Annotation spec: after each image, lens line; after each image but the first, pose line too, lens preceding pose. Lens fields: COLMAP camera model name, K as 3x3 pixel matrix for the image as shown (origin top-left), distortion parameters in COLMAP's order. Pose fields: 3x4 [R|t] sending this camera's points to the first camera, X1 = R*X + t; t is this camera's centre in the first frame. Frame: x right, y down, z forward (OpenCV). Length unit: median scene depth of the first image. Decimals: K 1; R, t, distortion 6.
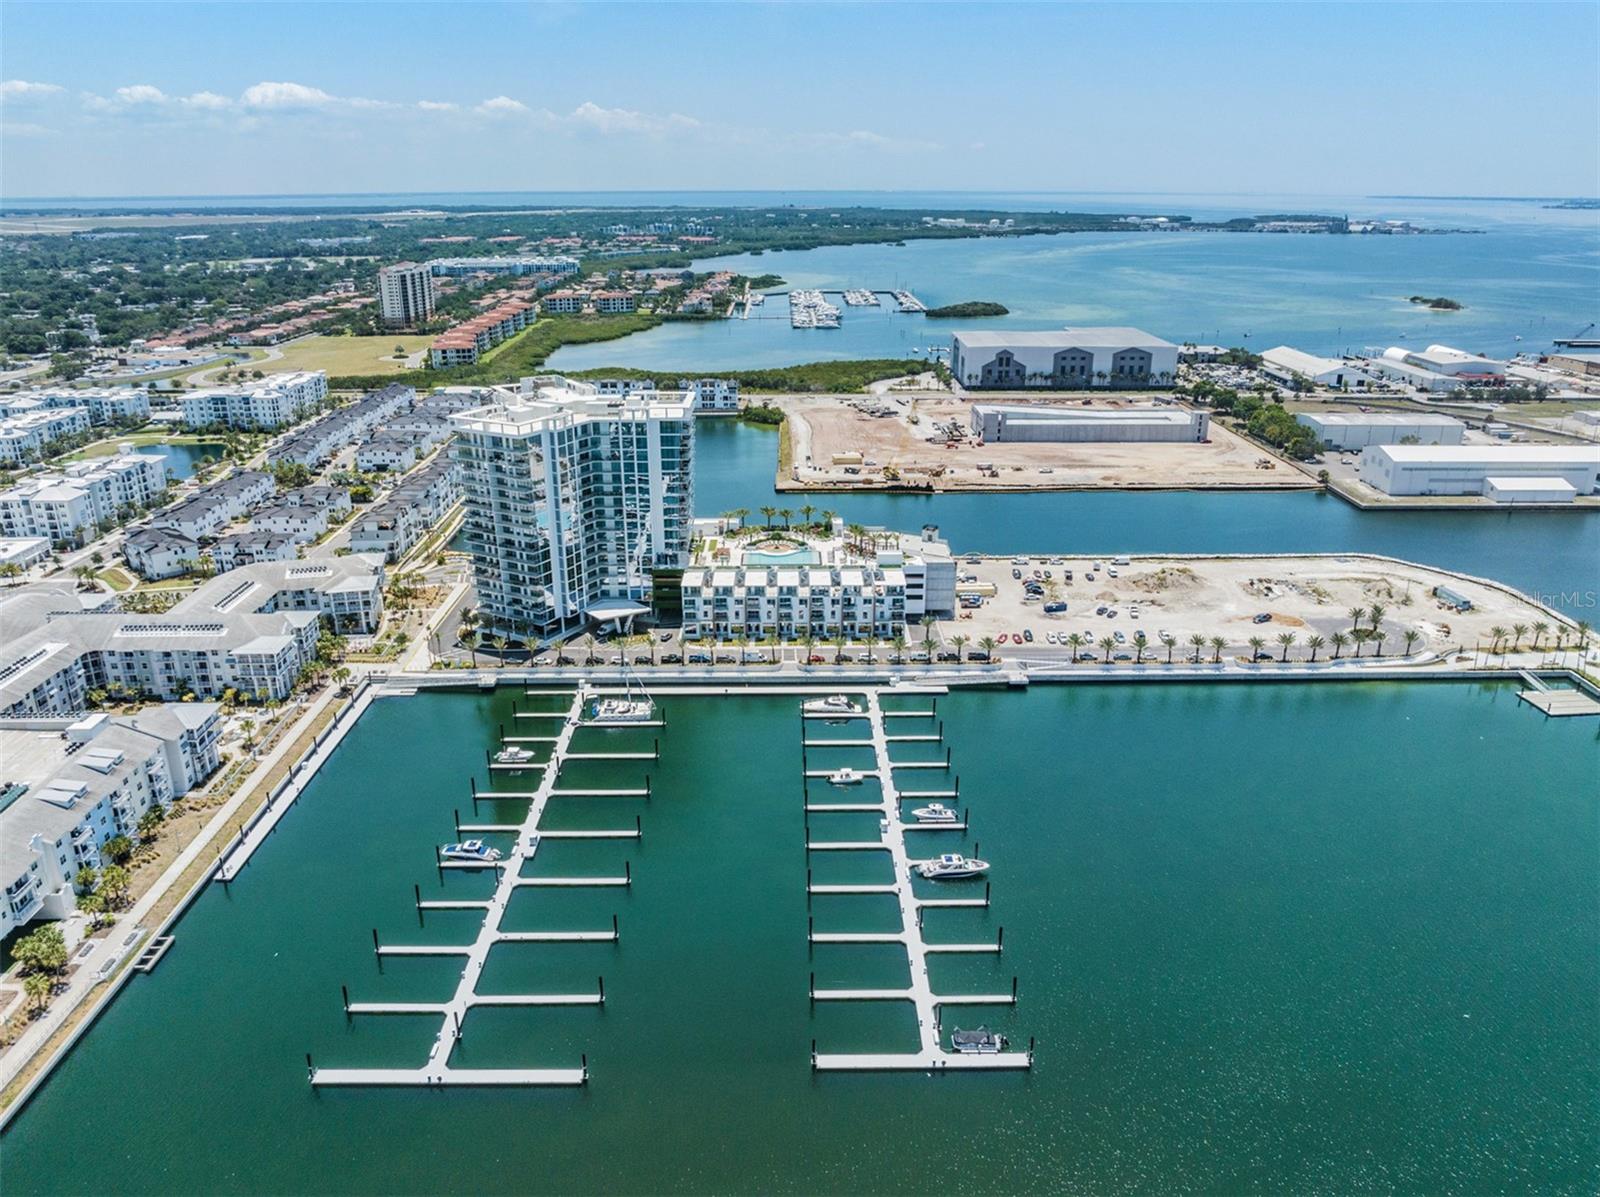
lens RADIAL K [[1128.5, 0, 800.0], [0, 1128.5, 598.5], [0, 0, 1]] dist [-0.034231, 0.001052]
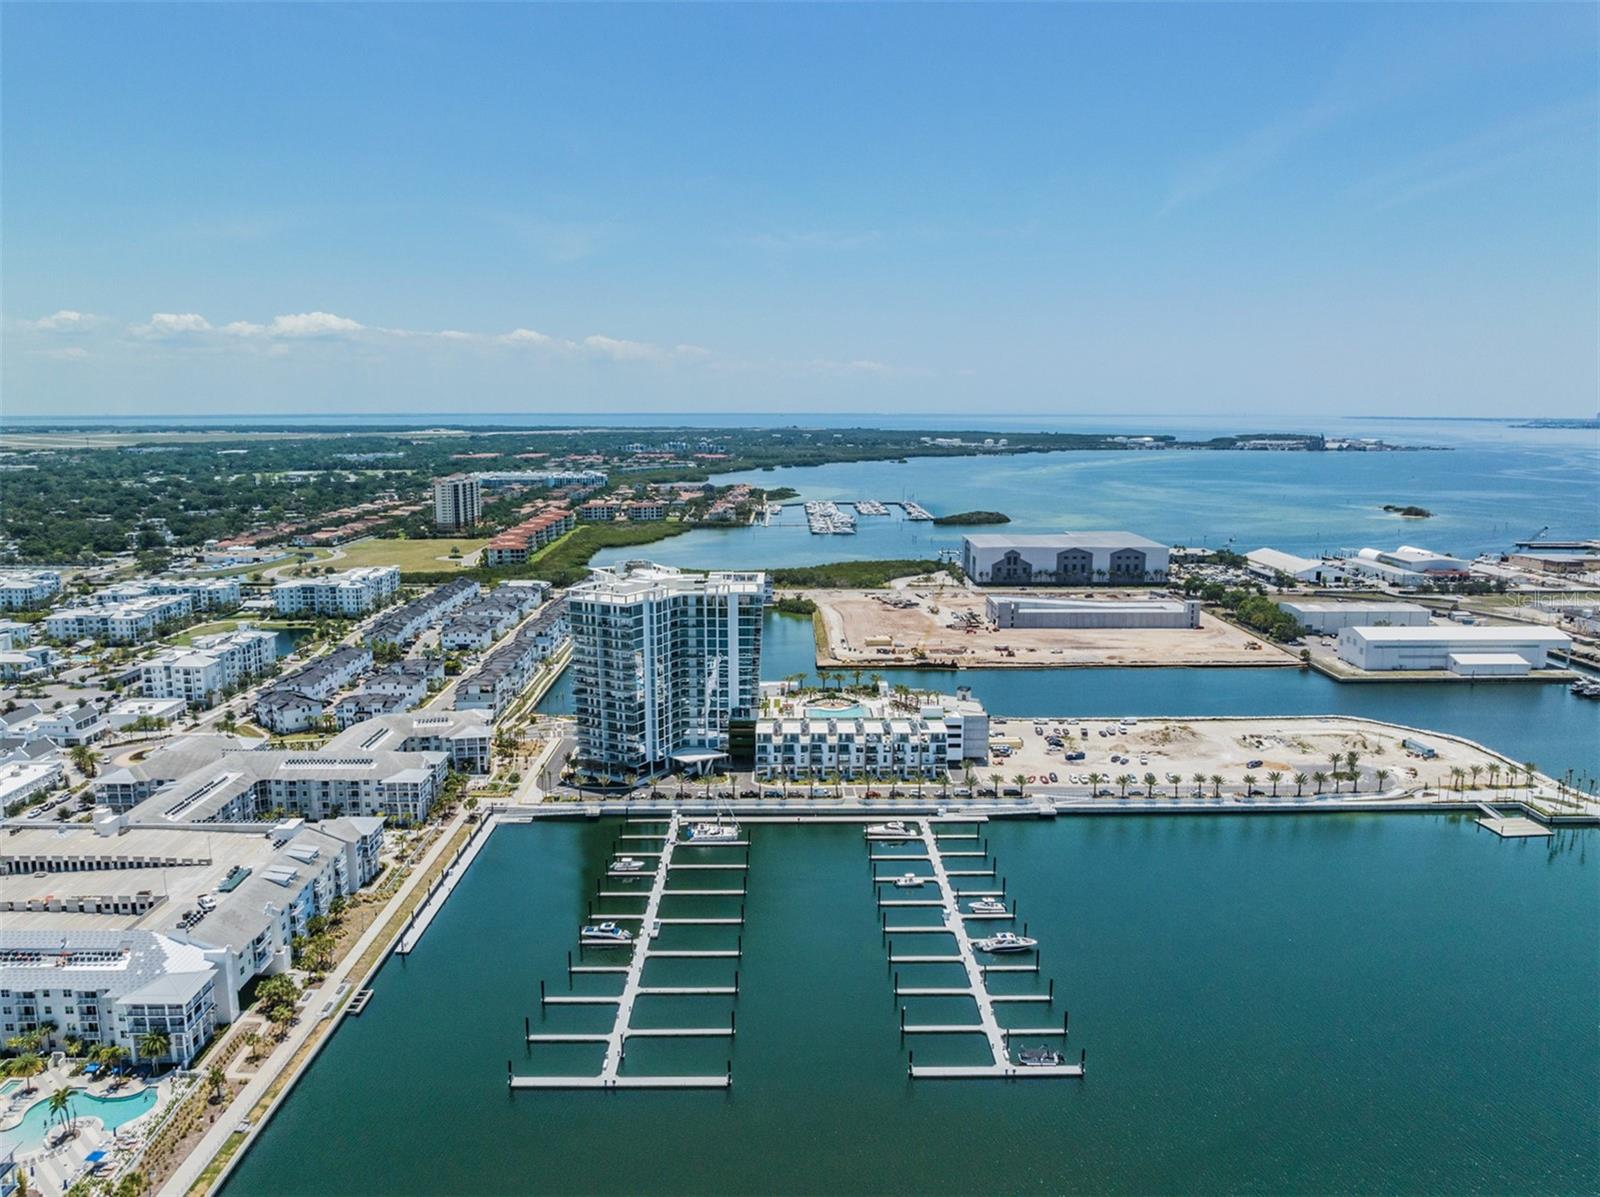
lens RADIAL K [[1128.5, 0, 800.0], [0, 1128.5, 598.5], [0, 0, 1]] dist [-0.034231, 0.001052]
pose [[0.999999, 0.001582, 0.000456, -0.051941], [-0.001471, 0.982883, -0.184227, 0.057650], [-0.000740, 0.184227, 0.982884, -0.151611]]
